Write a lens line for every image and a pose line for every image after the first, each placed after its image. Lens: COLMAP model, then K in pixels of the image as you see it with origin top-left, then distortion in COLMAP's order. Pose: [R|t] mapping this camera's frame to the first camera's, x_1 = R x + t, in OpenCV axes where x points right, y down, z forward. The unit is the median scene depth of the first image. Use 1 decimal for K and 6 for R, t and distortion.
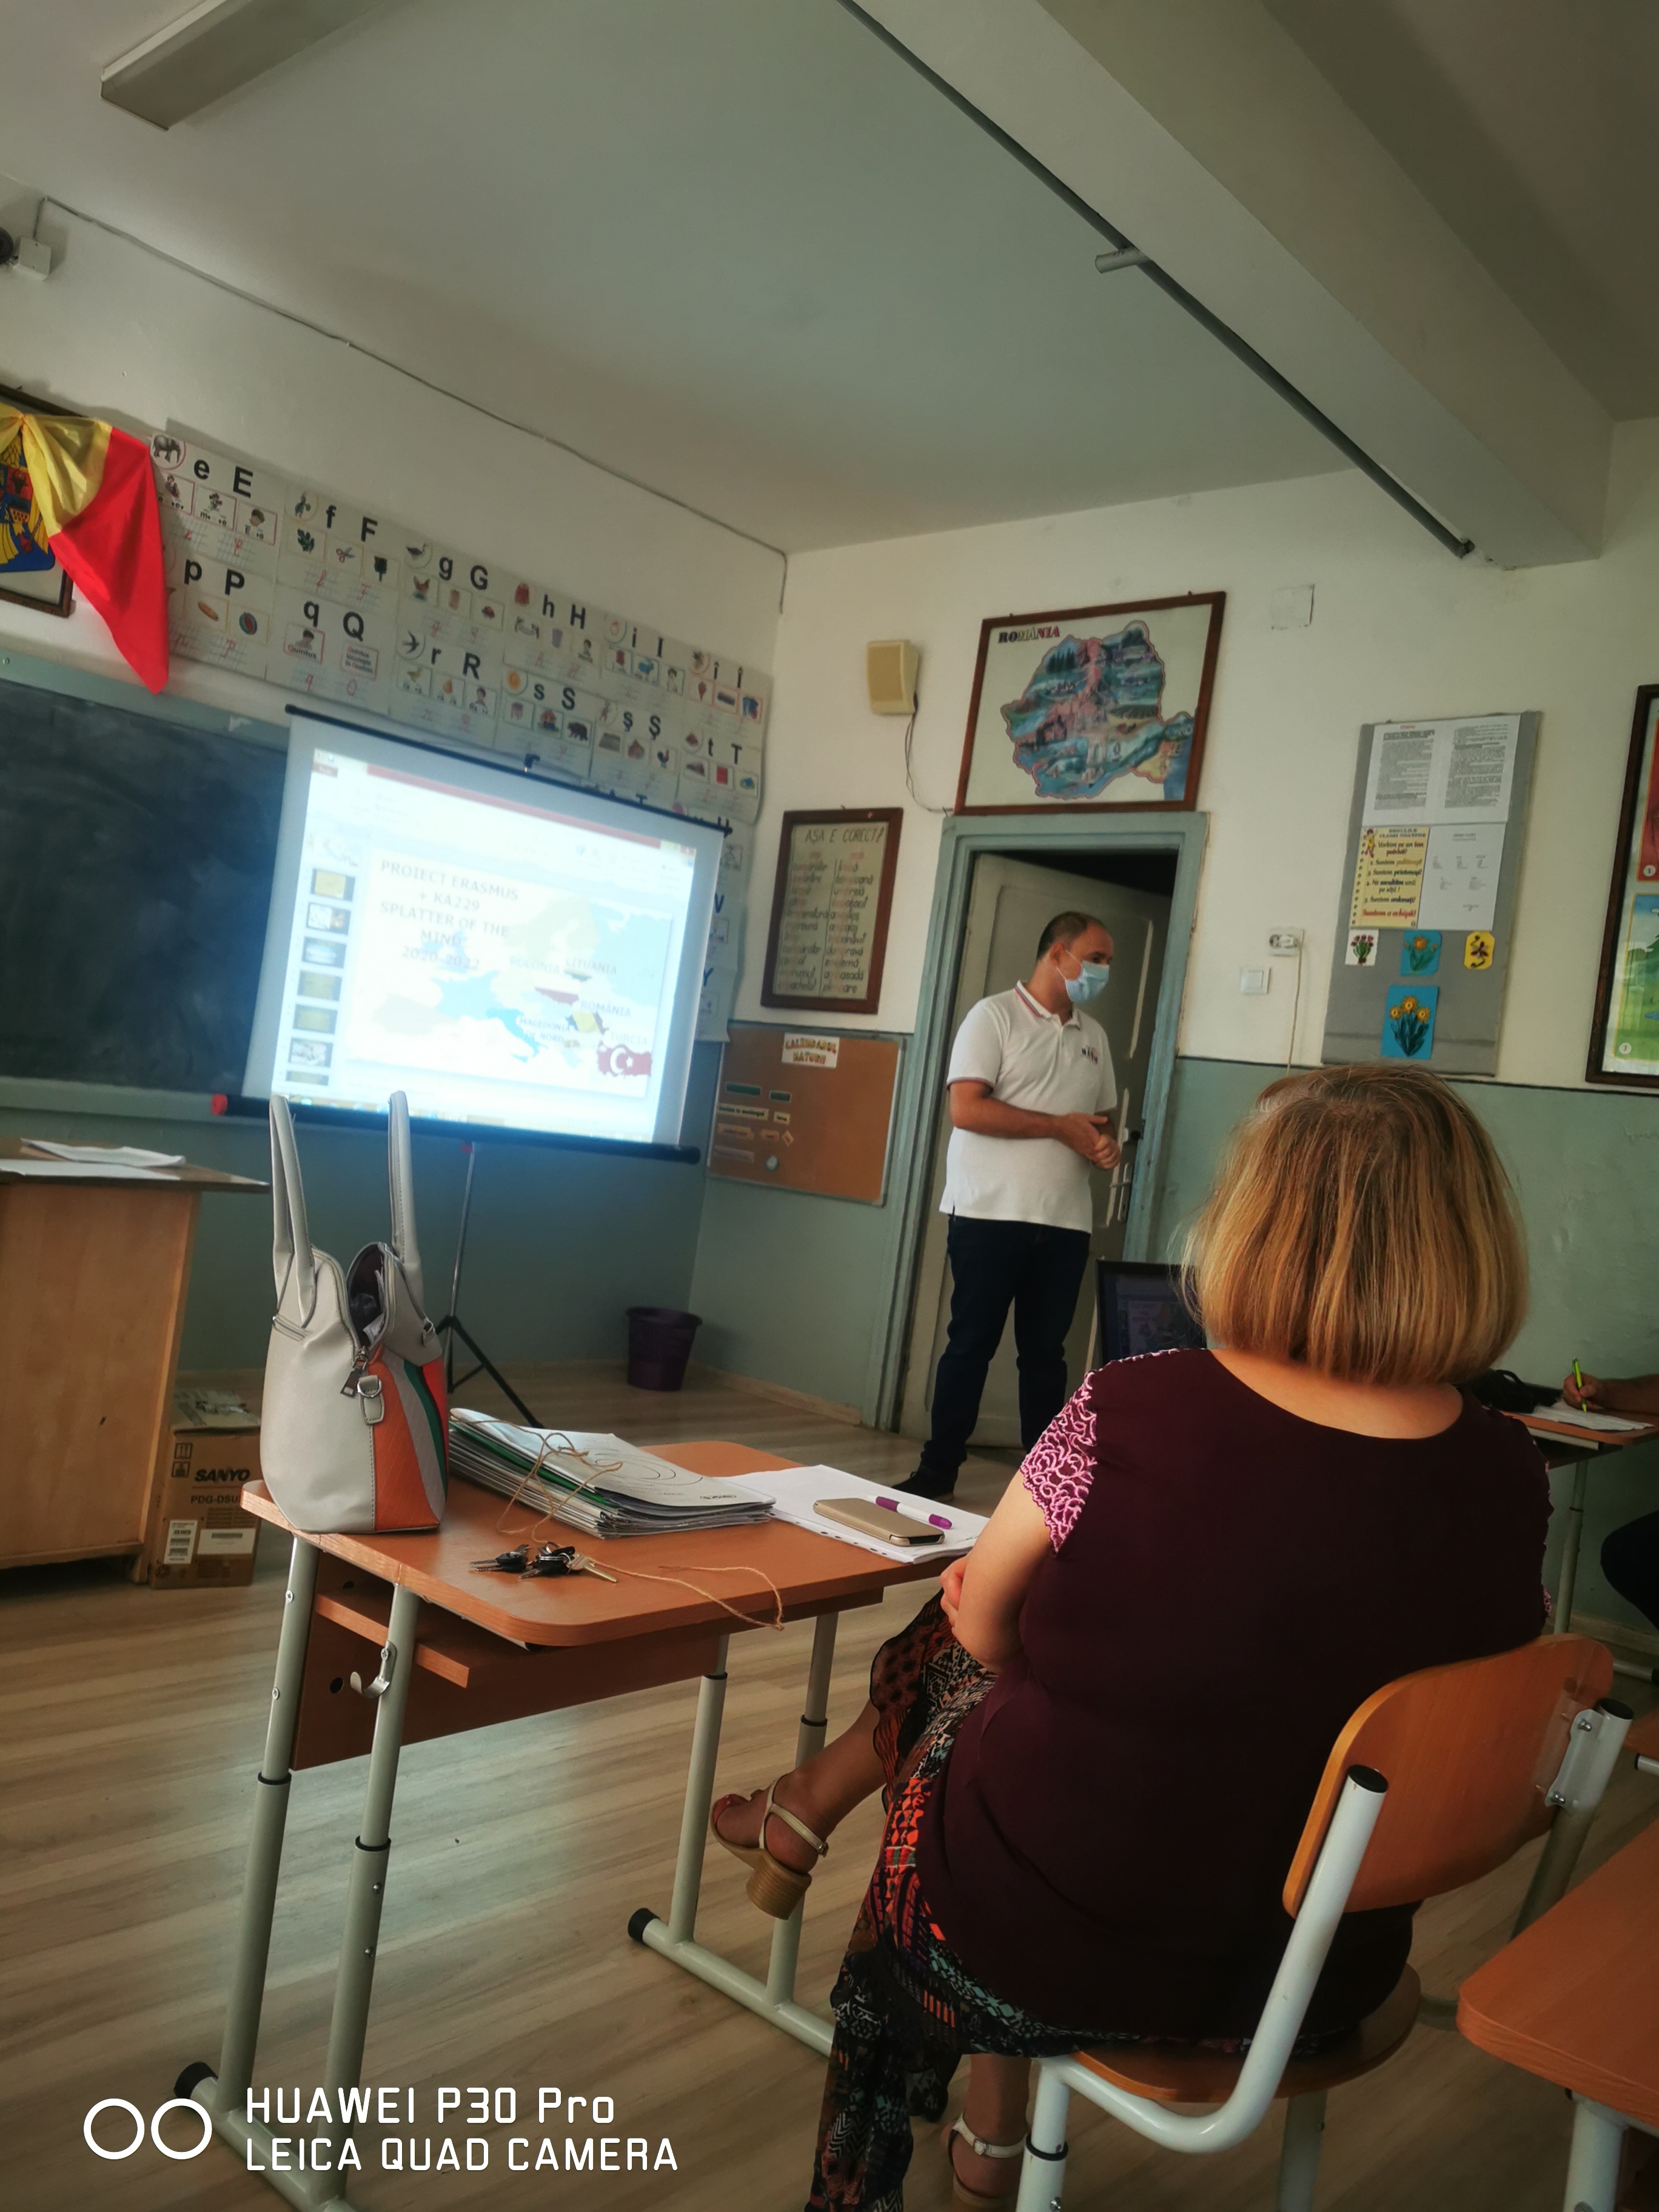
lens RADIAL K [[1715.2, 0, 872.4], [0, 1715.2, 1120.5], [0, 0, 1]] dist [0.001654, 0.120144]
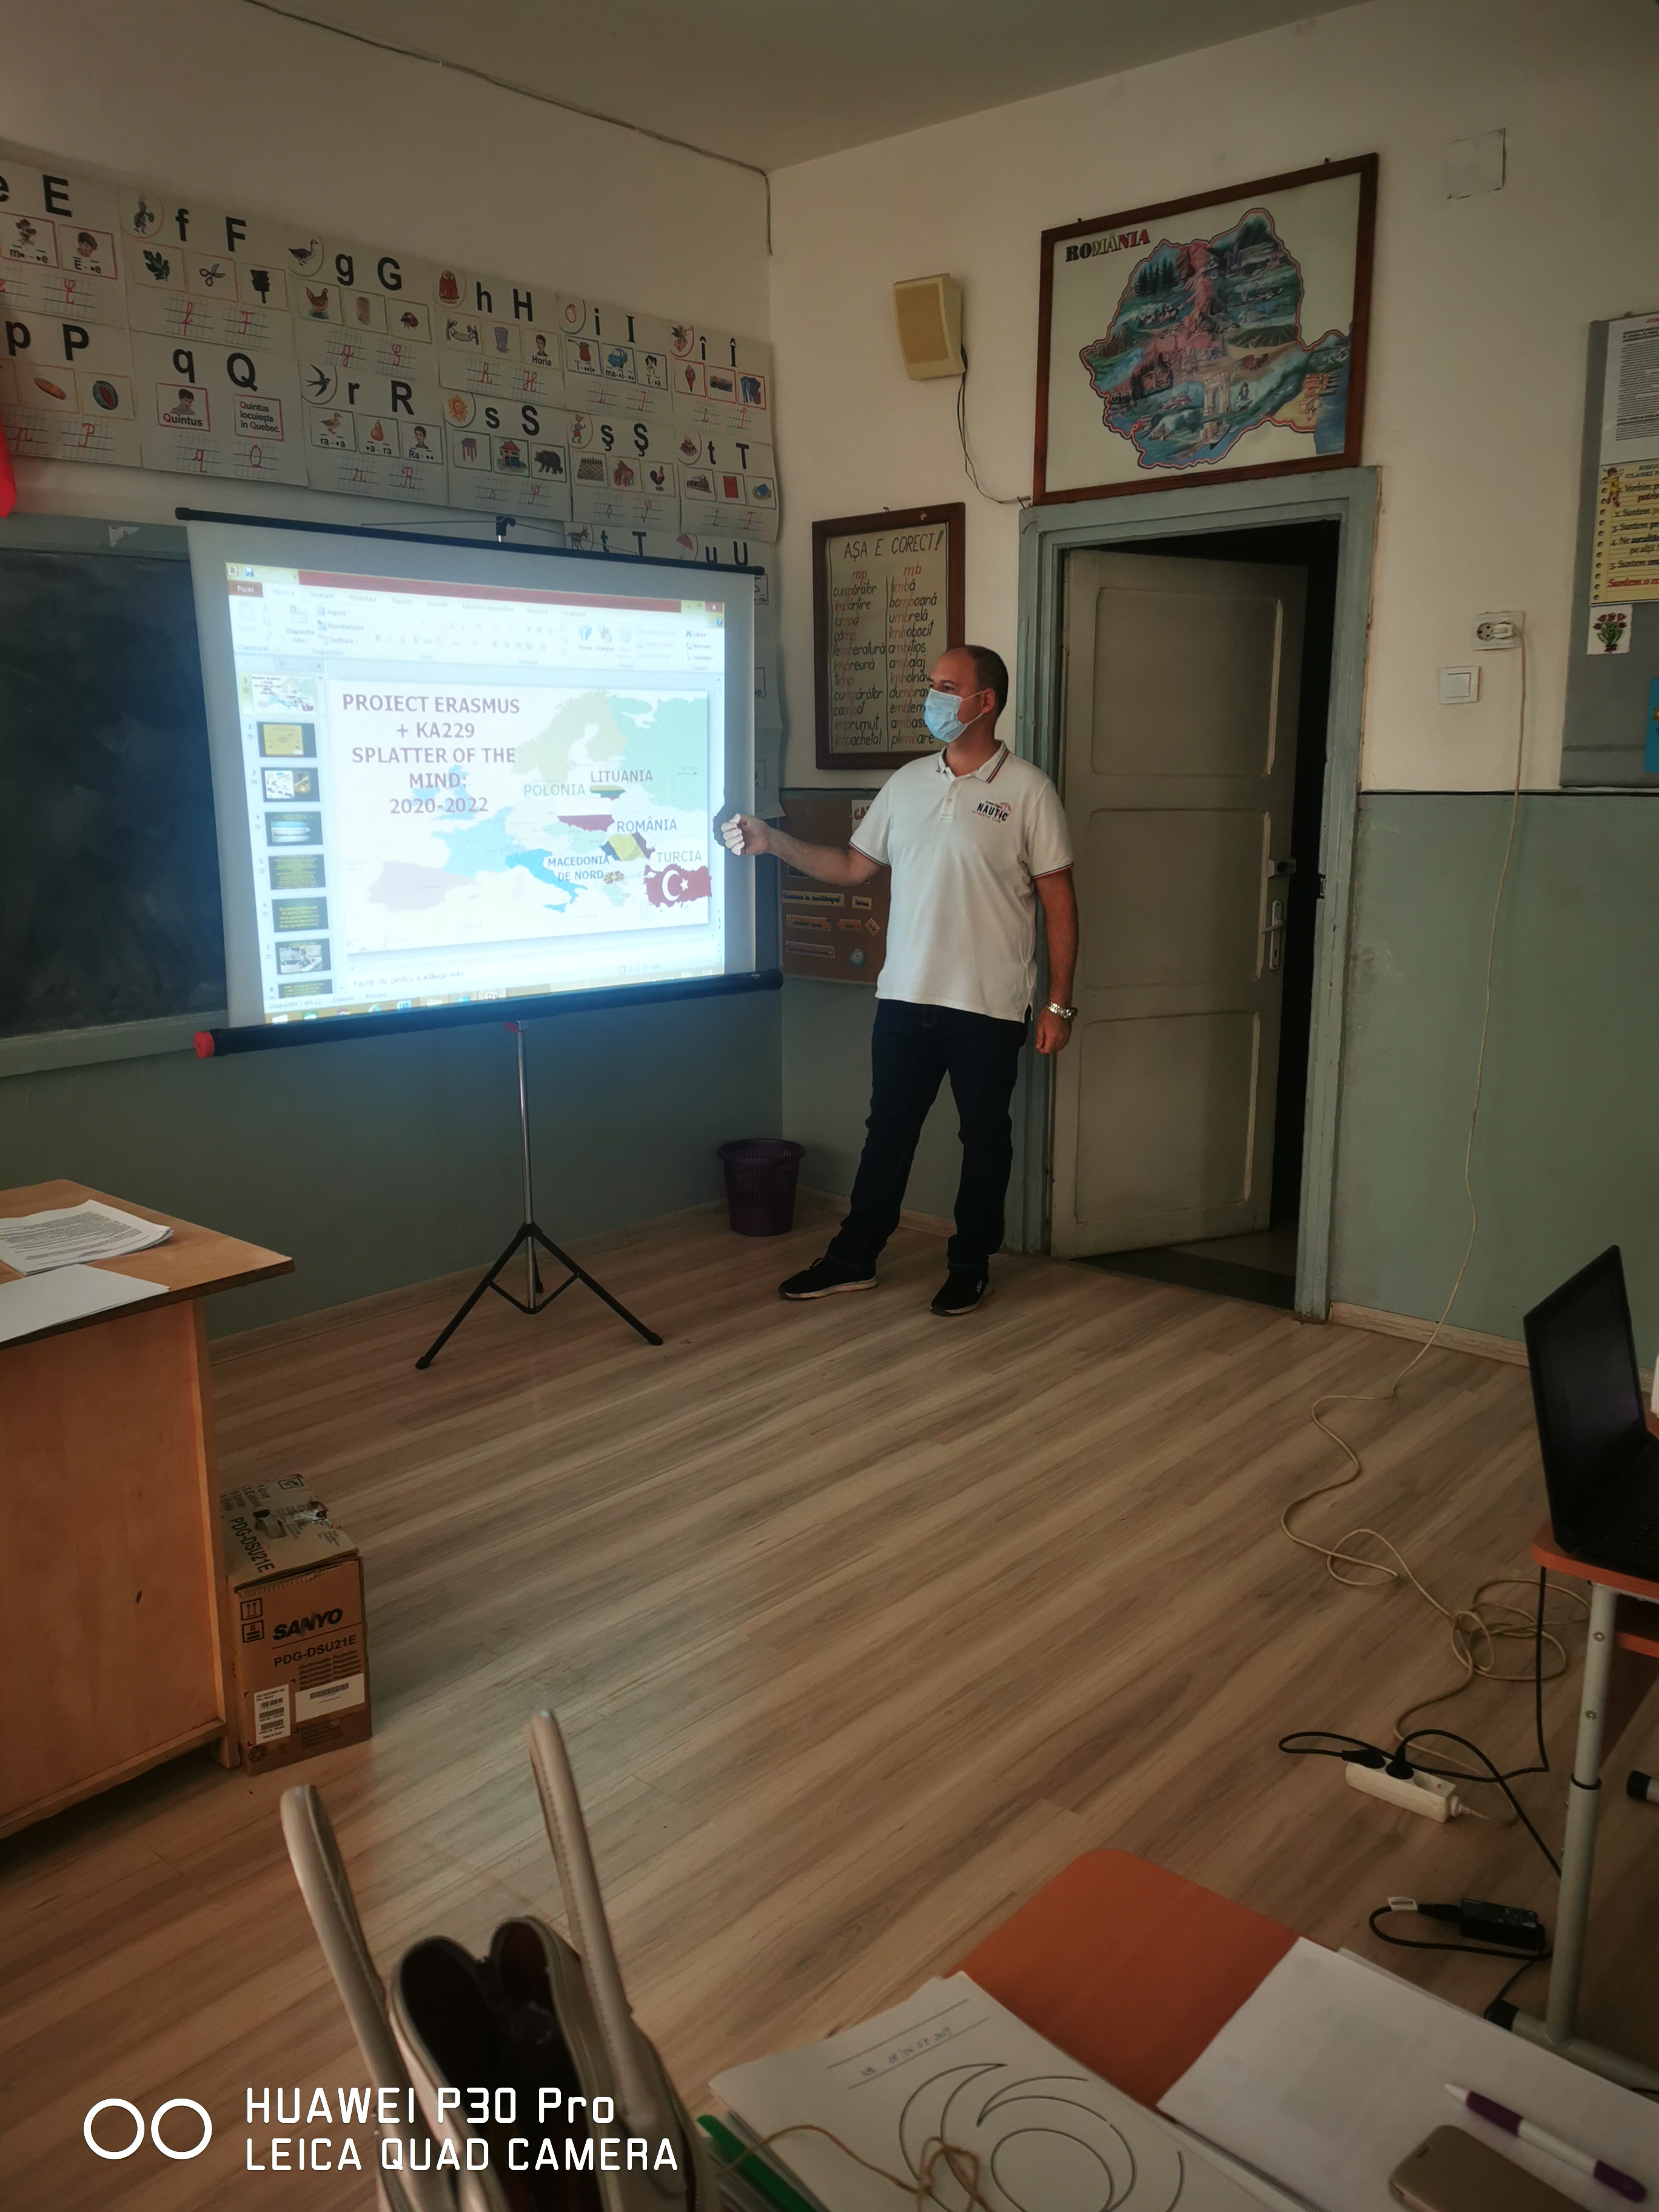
lens RADIAL K [[1692.7, 0, 866.8], [0, 1692.7, 1116.3], [0, 0, 1]] dist [0.091218, -0.124958]
pose [[0.991015, -0.130814, -0.027883, -0.047008], [0.133752, 0.969227, 0.206664, -0.083832], [-0.000010, -0.208536, 0.978015, 0.178663]]
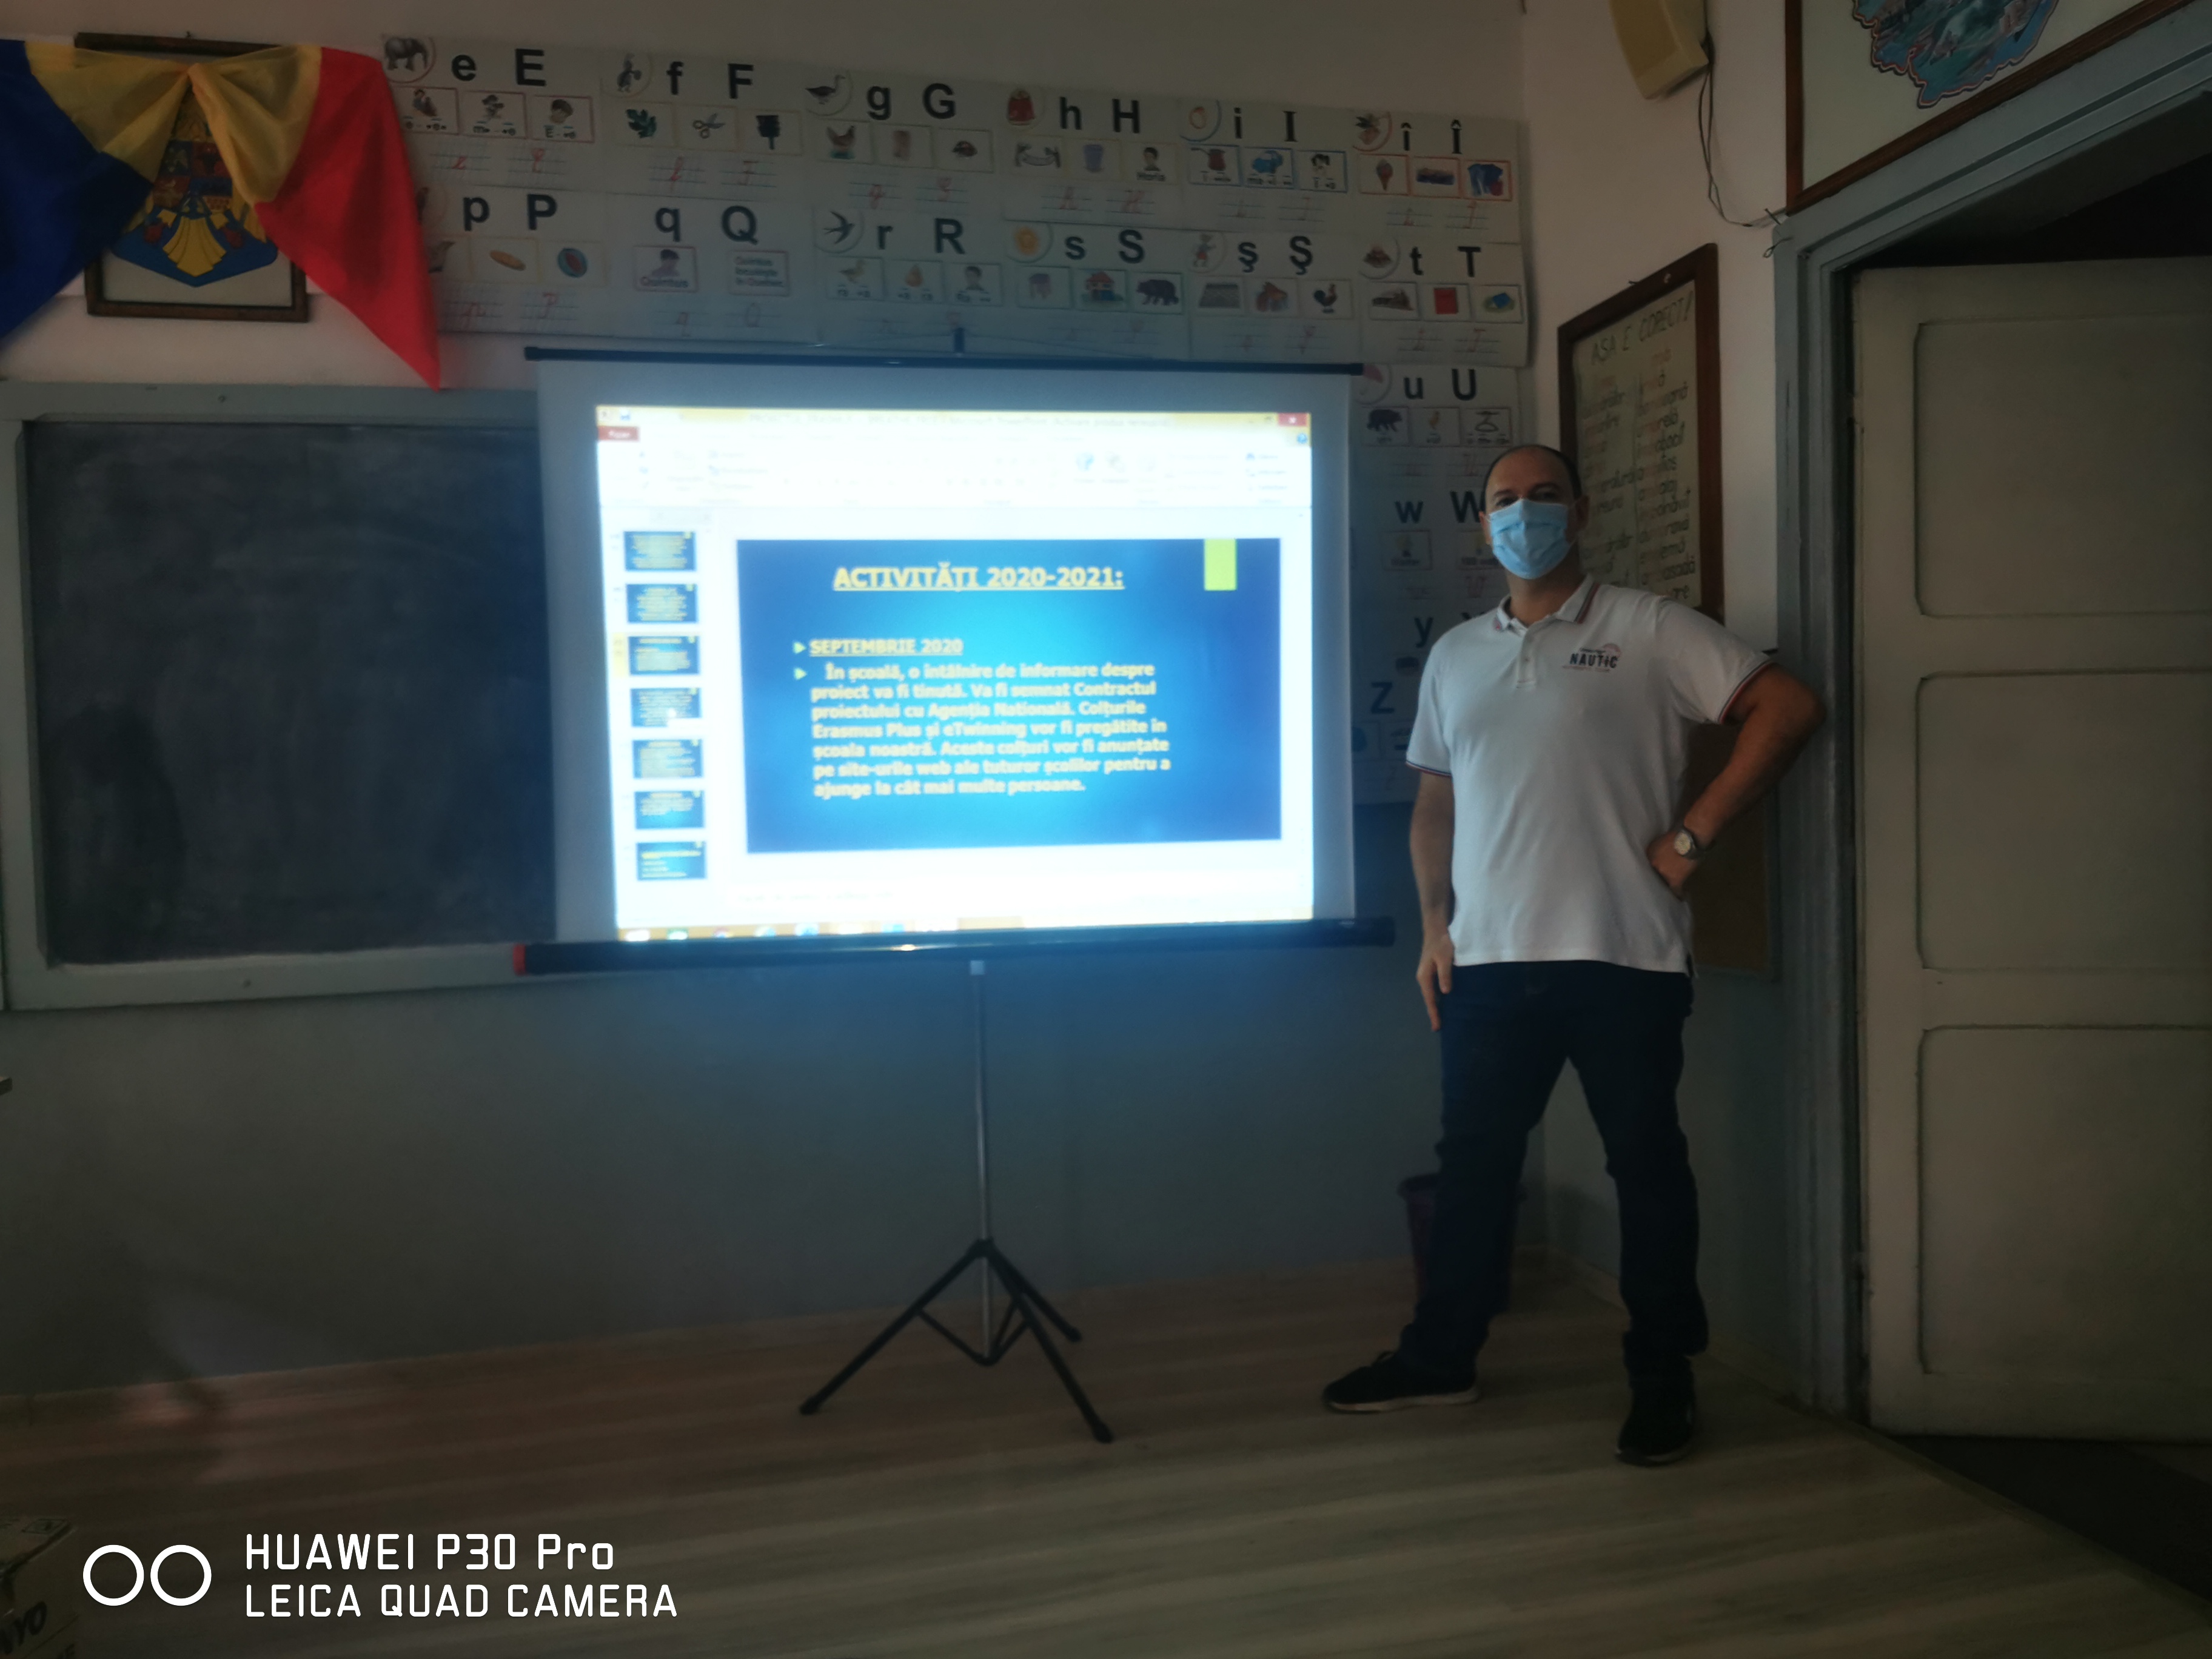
lens RADIAL K [[1739.8, 0, 1137.0], [0, 1739.8, 834.8], [0, 0, 1]] dist [0.105823, -0.166931]
pose [[0.813147, -0.144613, -0.563807, 0.174485], [0.133220, 0.989172, -0.061580, 0.014571], [0.566607, -0.025036, 0.823607, 0.479301]]
